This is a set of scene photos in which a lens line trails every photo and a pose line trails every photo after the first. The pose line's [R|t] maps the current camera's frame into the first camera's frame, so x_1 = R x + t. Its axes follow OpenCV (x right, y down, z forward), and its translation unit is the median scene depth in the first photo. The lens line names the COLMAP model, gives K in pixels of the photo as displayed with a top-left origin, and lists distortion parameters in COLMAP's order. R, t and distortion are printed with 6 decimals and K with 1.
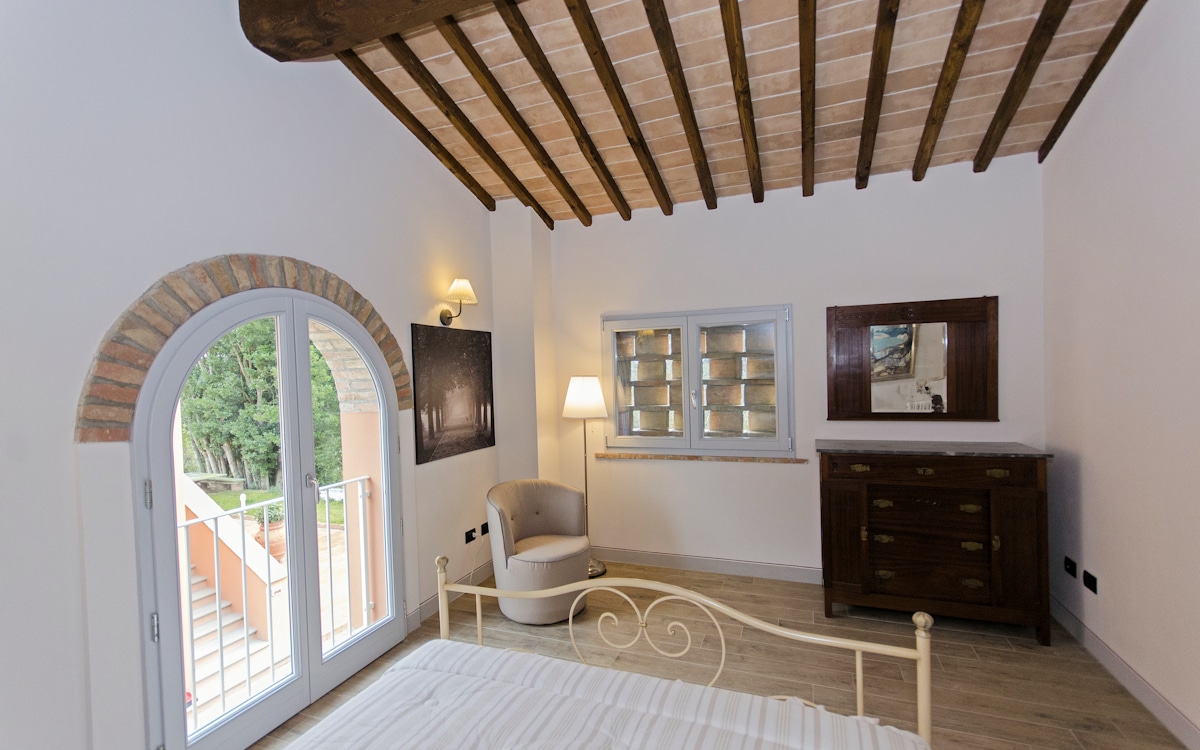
lens RADIAL K [[525.1, 0, 597.6], [0, 525.1, 377.6], [0, 0, 1]] dist [0.006856, 0.001331]
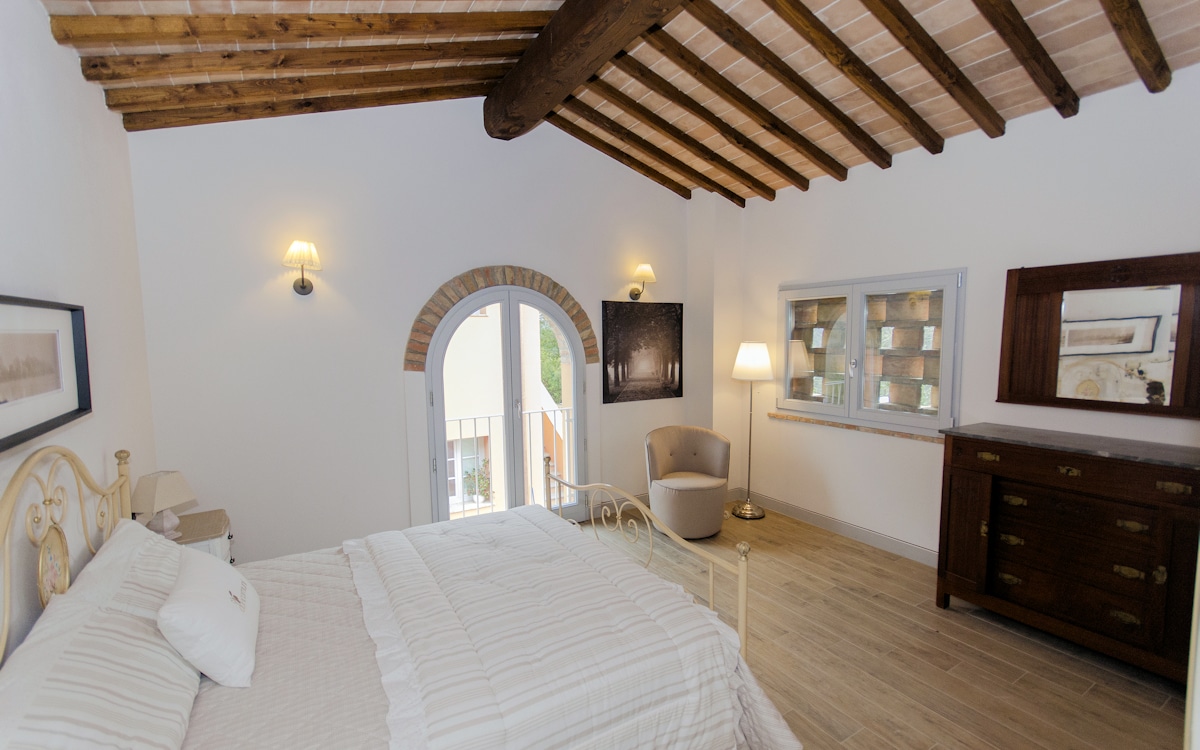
lens RADIAL K [[525.1, 0, 600.0], [0, 525.1, 374.4], [0, 0, 1]] dist [0.006856, 0.001331]
pose [[0.790702, 0.066126, -0.608620, 0.464477], [-0.018114, 0.996241, 0.084707, -0.026874], [0.611933, -0.055954, 0.788928, -0.087410]]
